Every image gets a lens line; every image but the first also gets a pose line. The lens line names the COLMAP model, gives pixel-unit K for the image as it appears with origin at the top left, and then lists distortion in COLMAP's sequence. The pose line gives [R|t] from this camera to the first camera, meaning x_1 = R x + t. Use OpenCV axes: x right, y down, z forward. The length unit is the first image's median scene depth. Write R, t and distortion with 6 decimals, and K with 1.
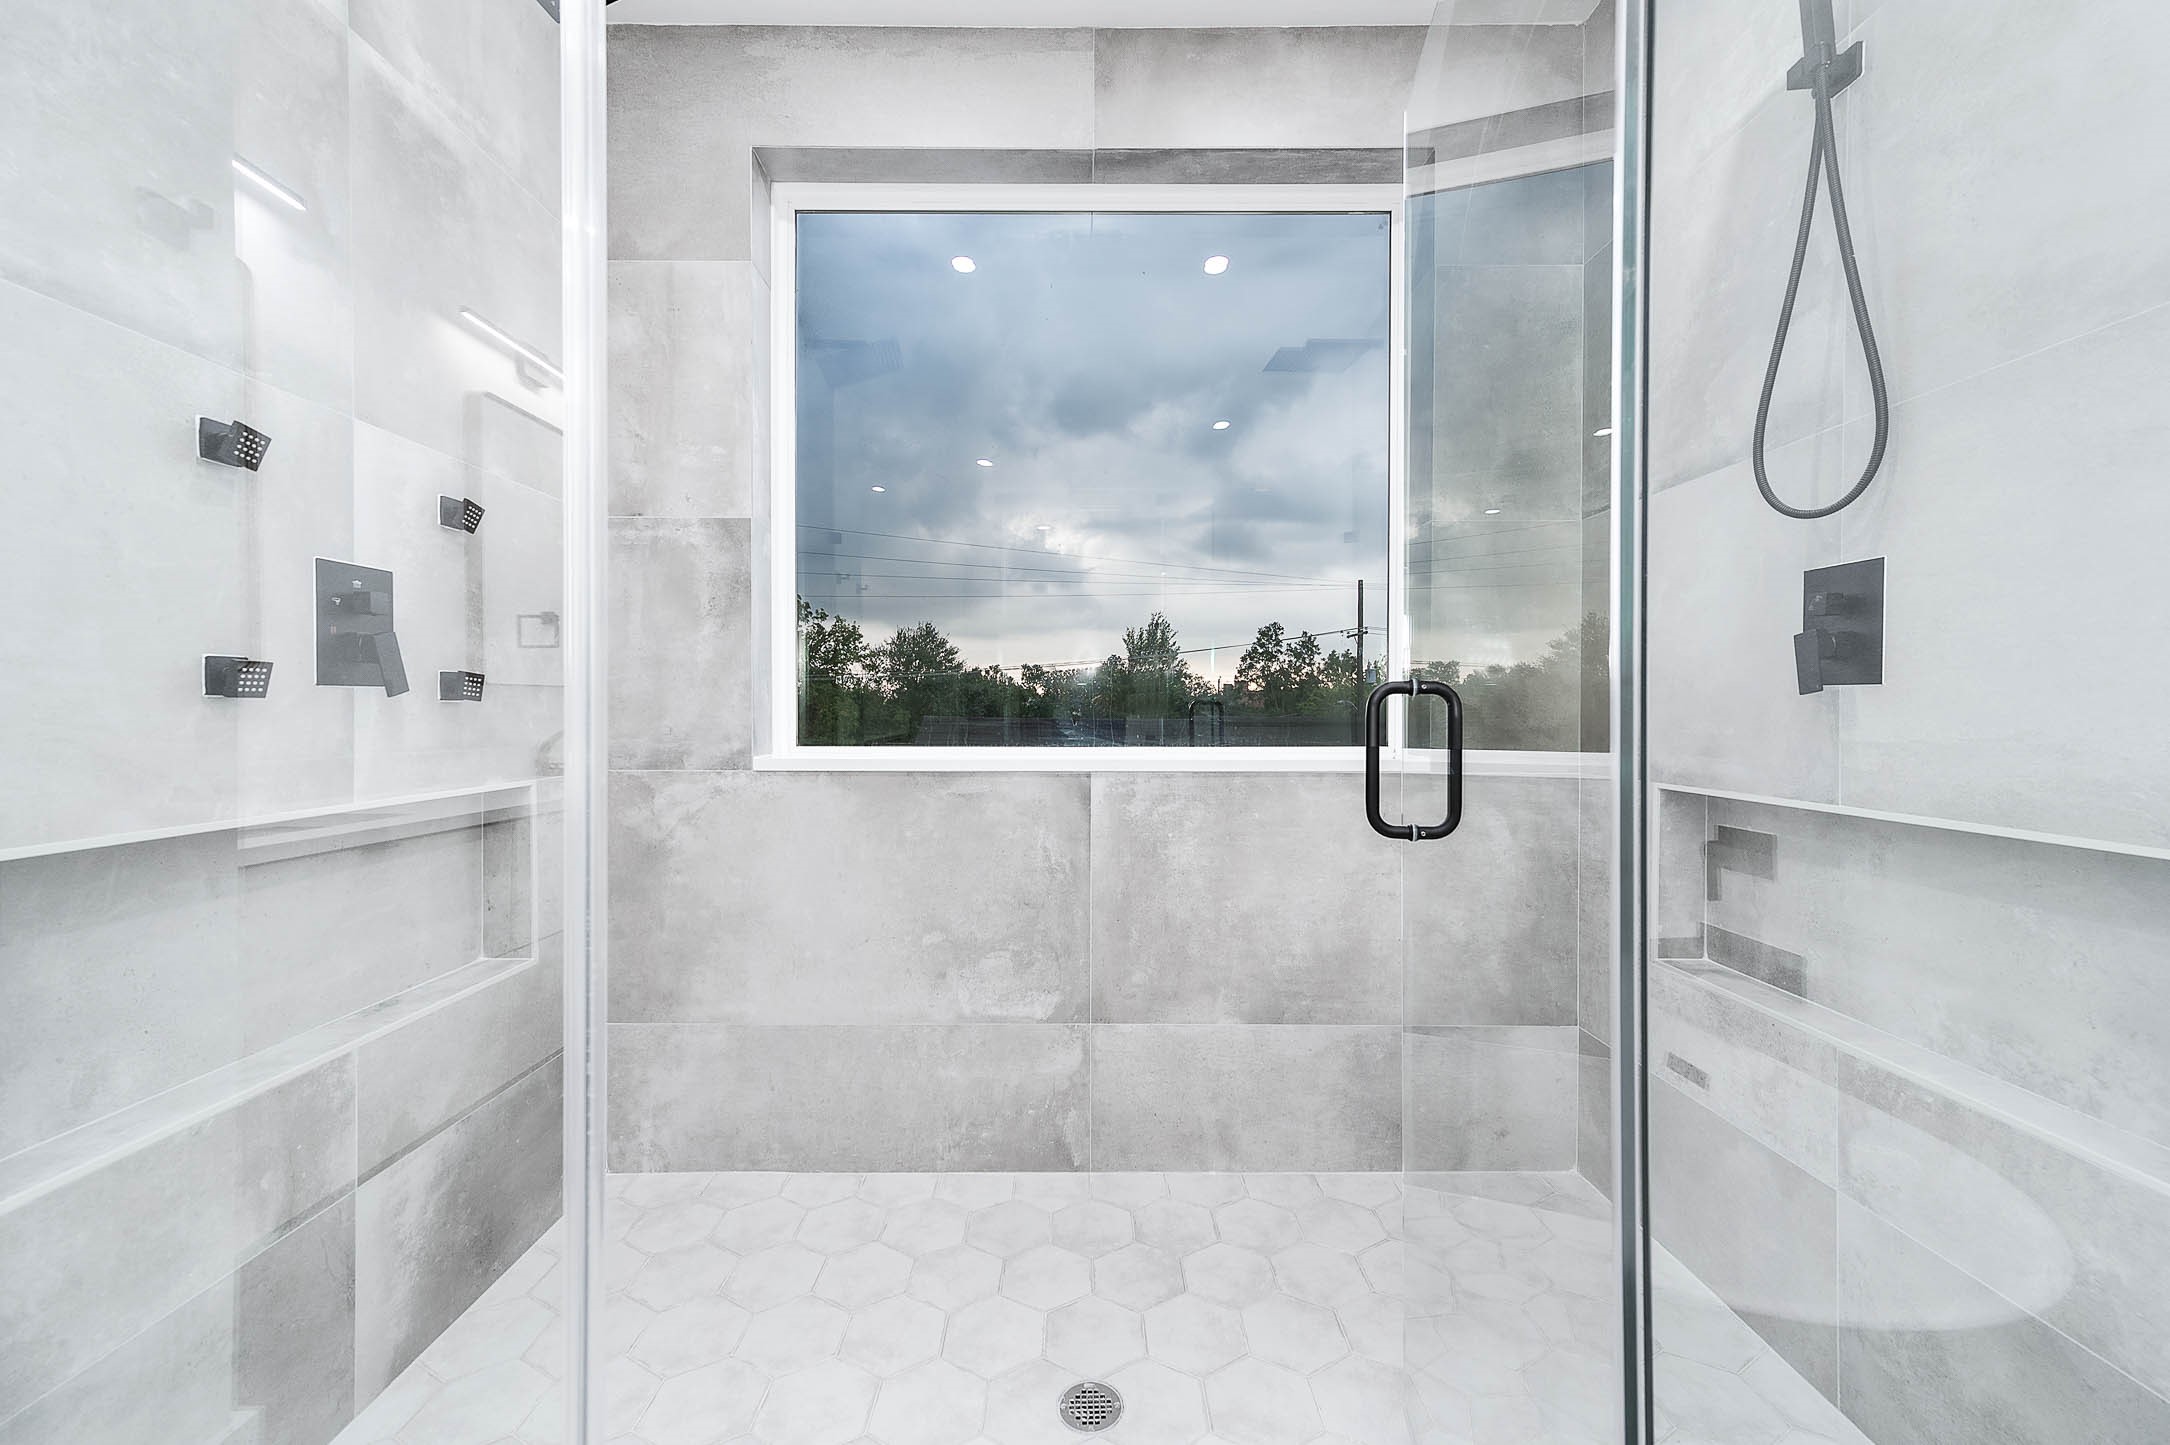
lens RADIAL K [[844.9, 0, 1087.0], [0, 844.9, 704.7], [0, 0, 1]] dist [0.010653, 0.000255]
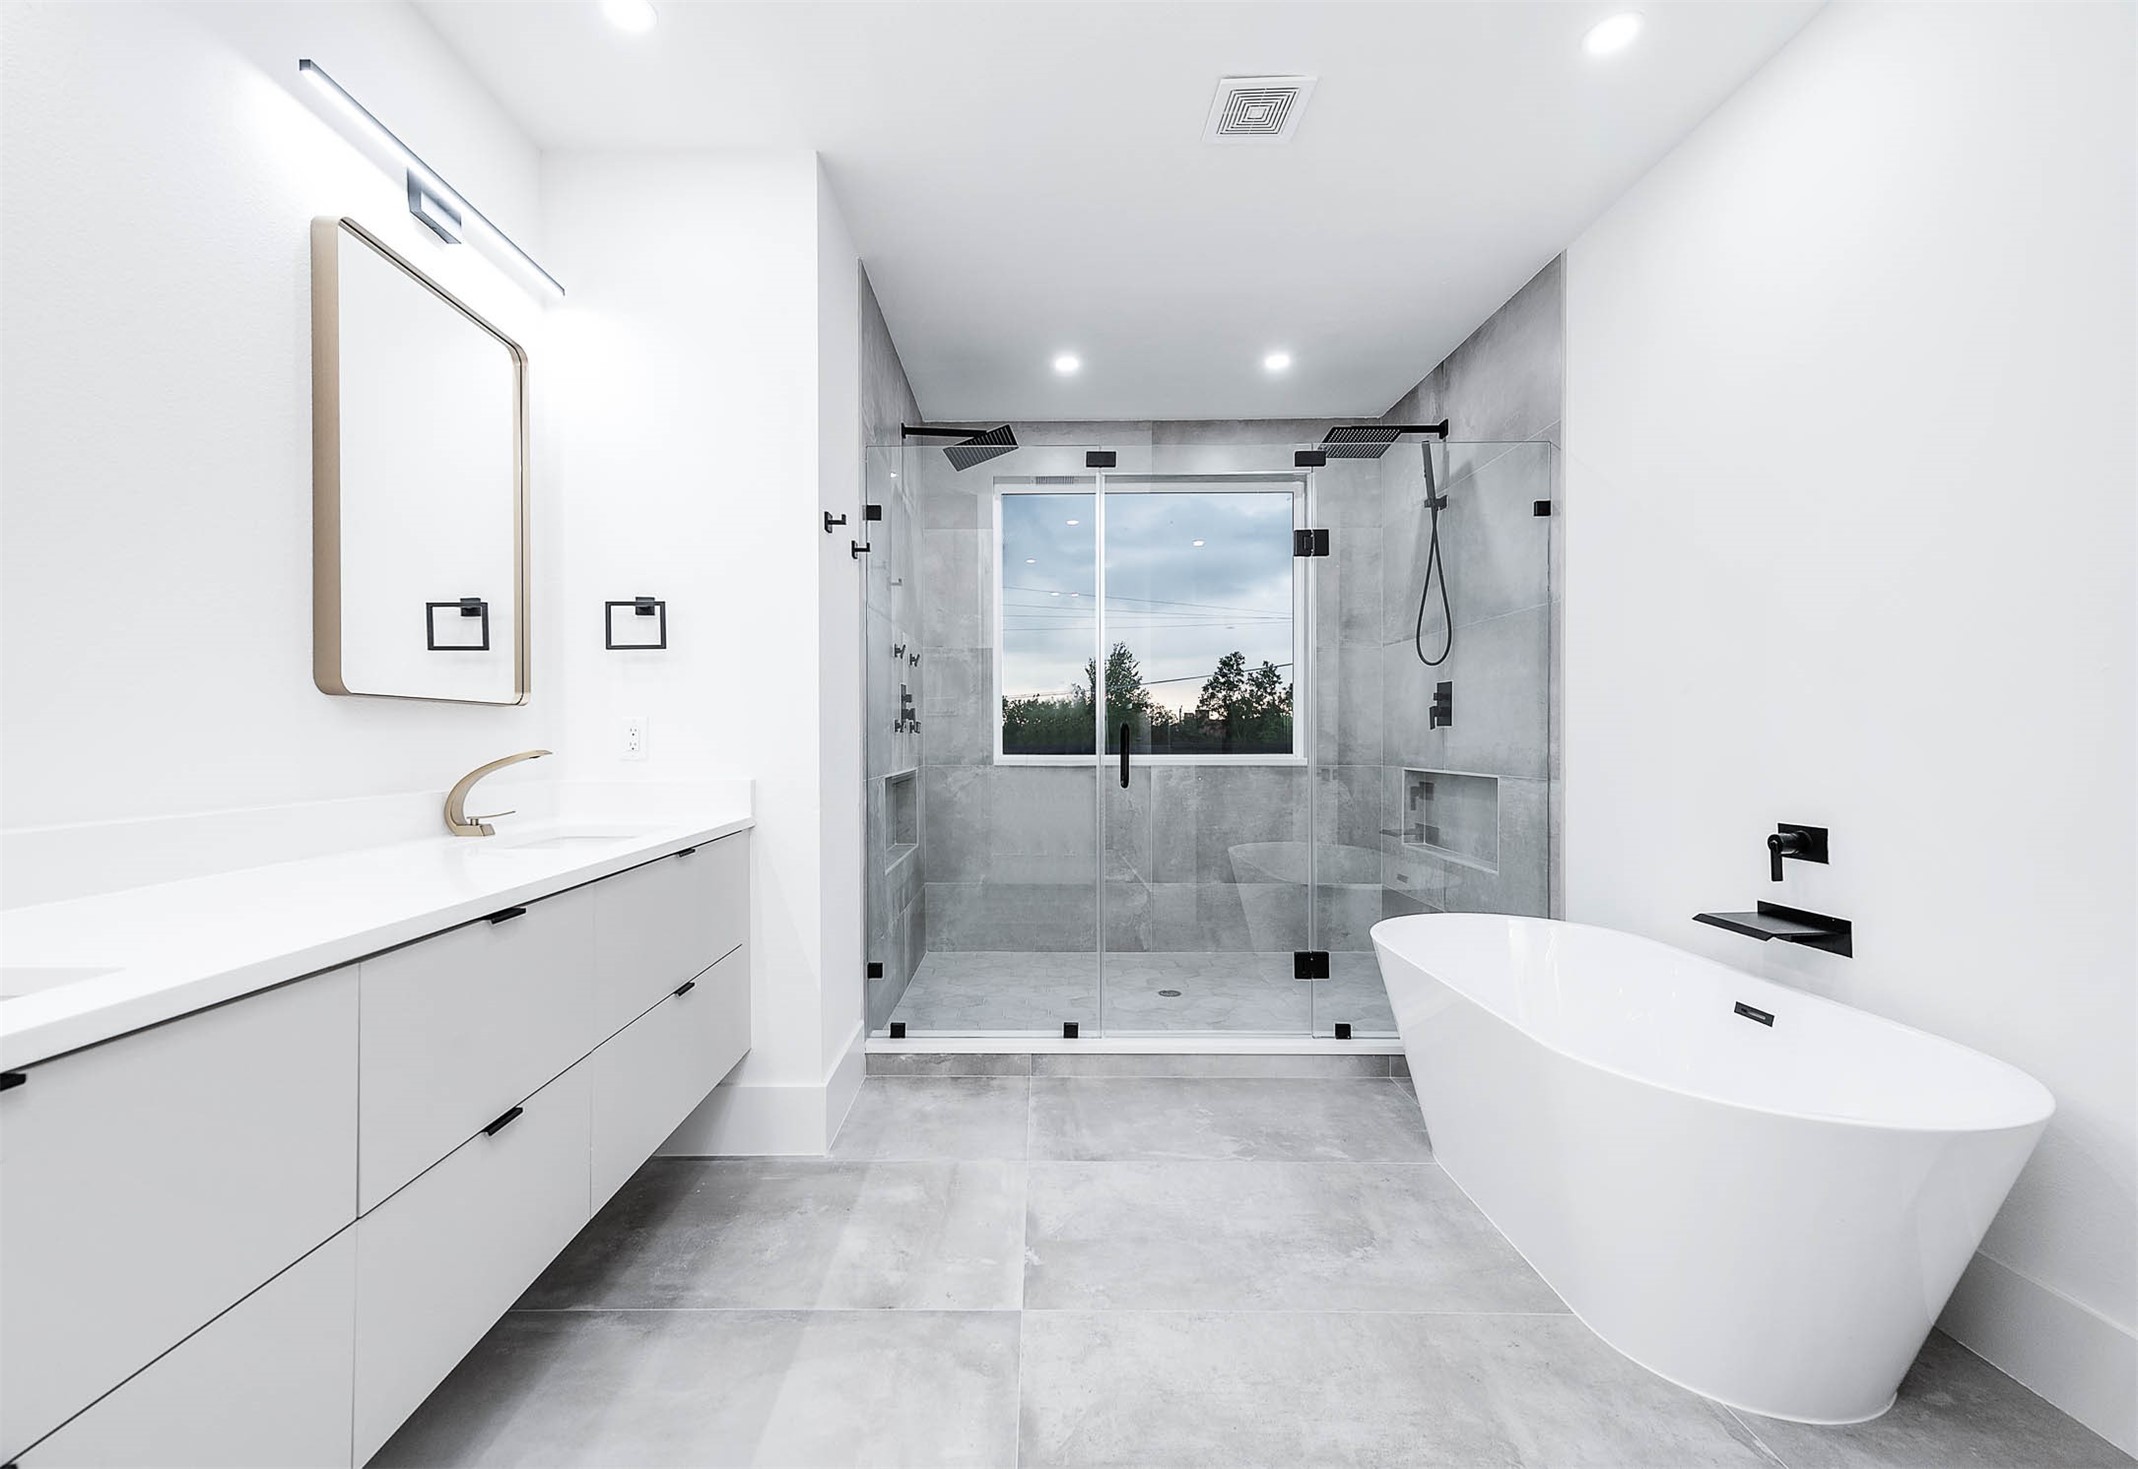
lens RADIAL K [[871.6, 0, 1027.8], [0, 871.6, 736.6], [0, 0, 1]] dist [0.000105, 0.000080]
pose [[0.999861, -0.003684, -0.016273, -0.271125], [0.003722, 0.999990, 0.002327, -0.000004], [0.016264, -0.002388, 0.999865, -1.209975]]
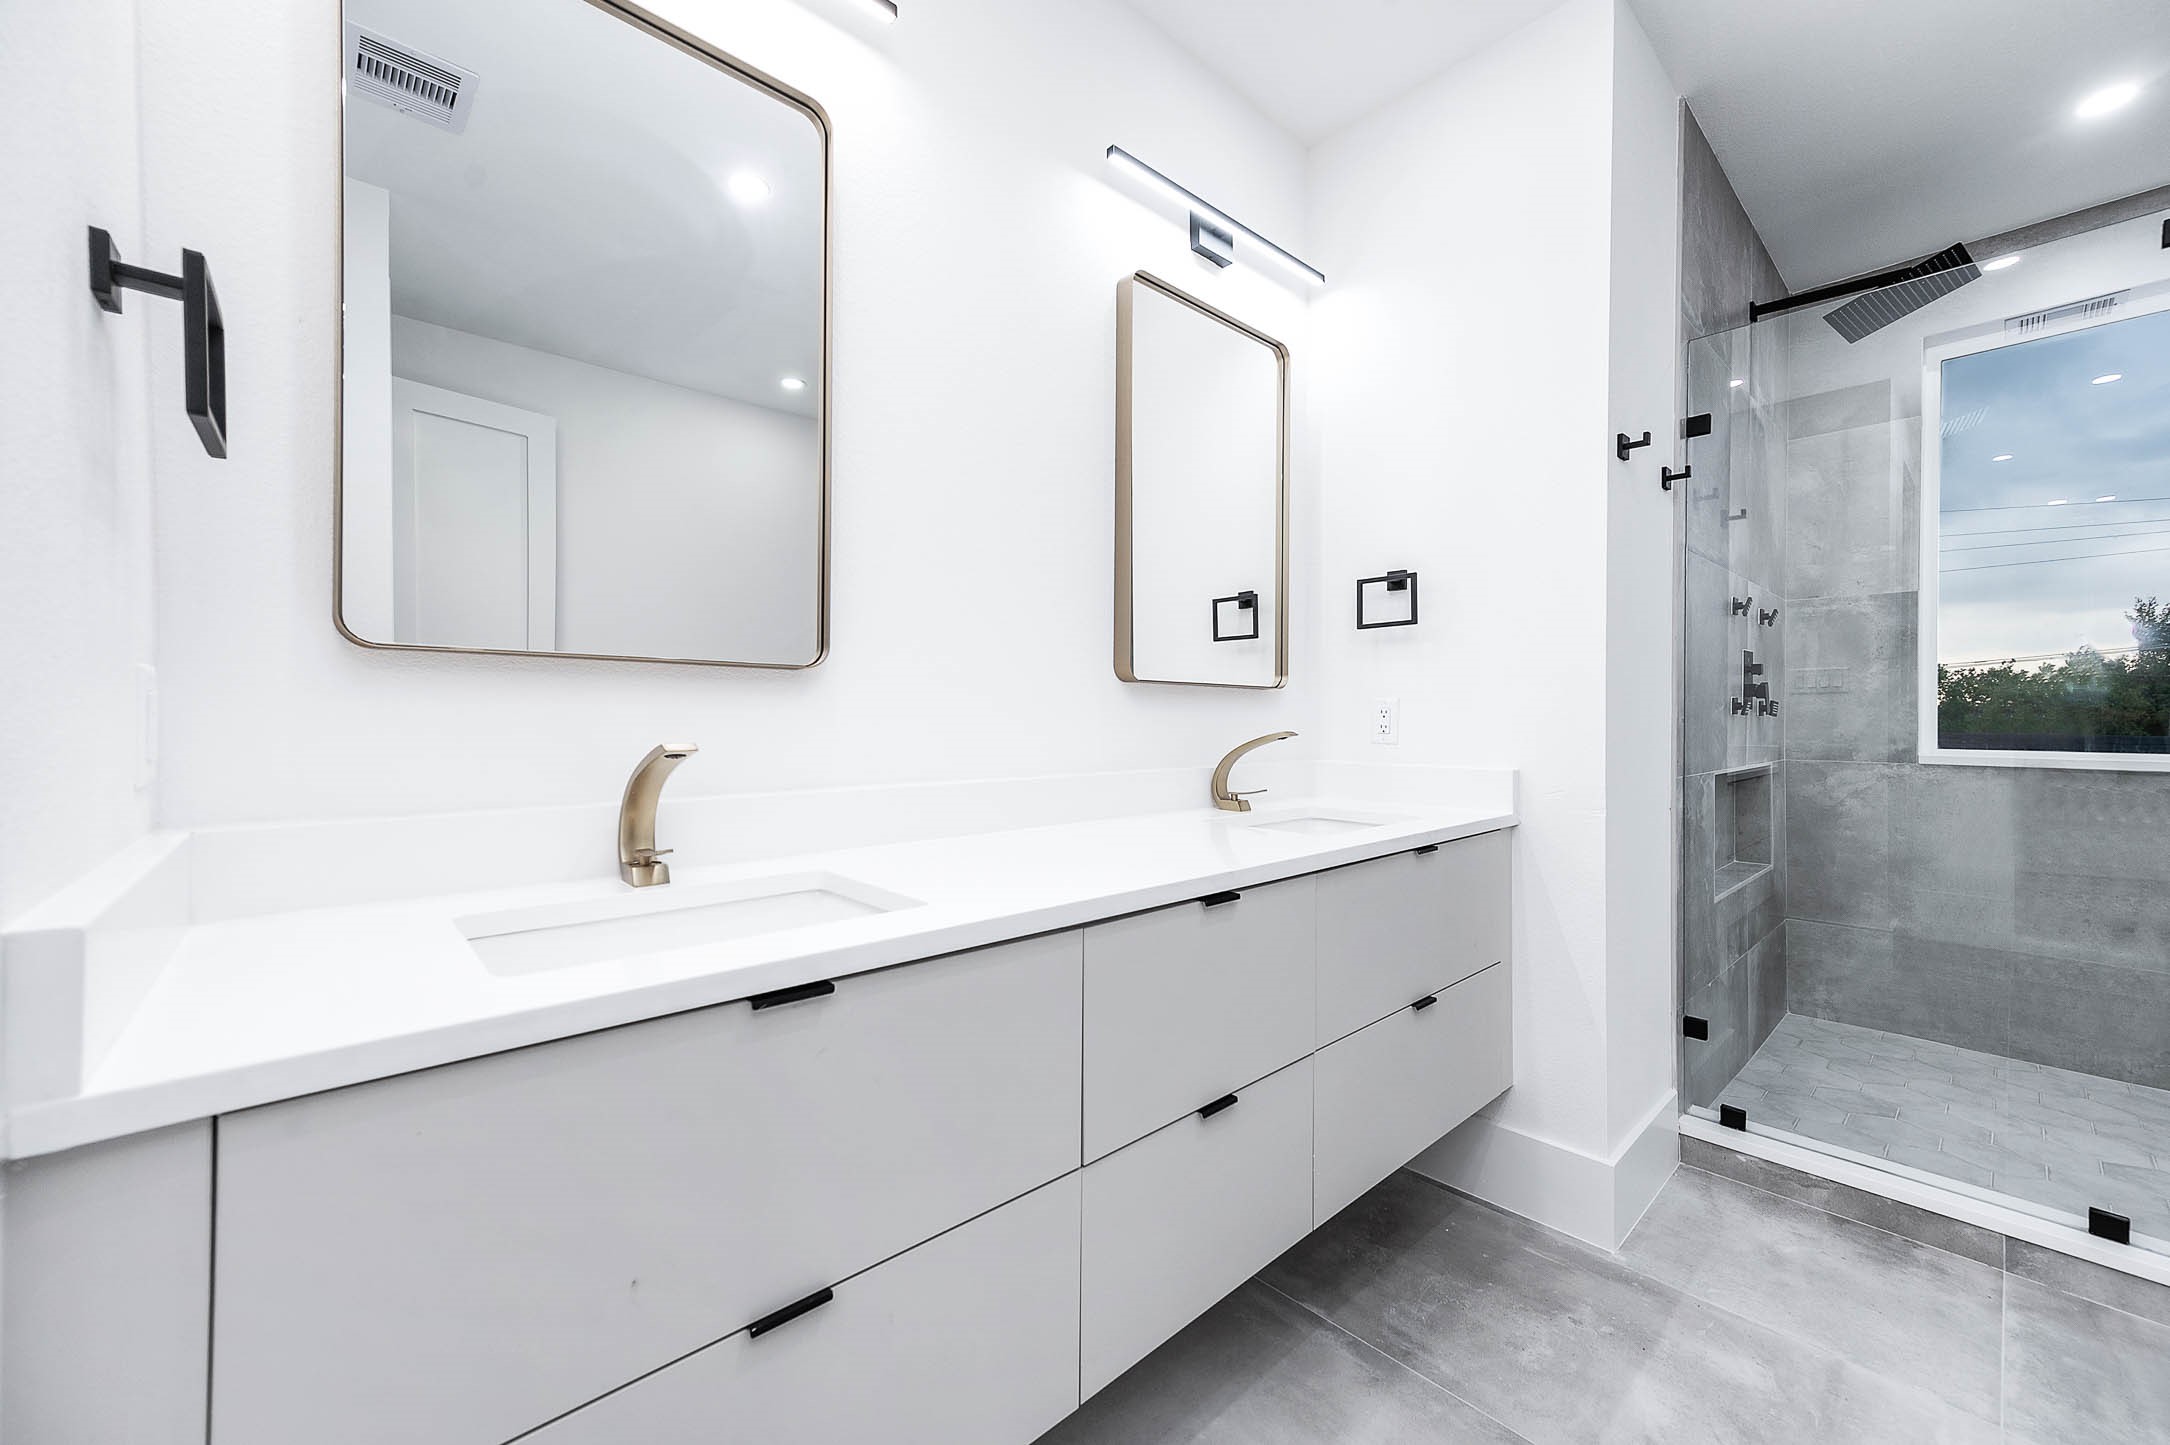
lens RADIAL K [[844.5, 0, 1084.3], [0, 844.5, 719.7], [0, 0, 1]] dist [0.010641, 0.001150]
pose [[0.675721, 0.003264, -0.737150, -0.280954], [-0.001506, 0.999994, 0.003047, -0.000555], [0.737156, -0.000949, 0.675722, -1.055267]]
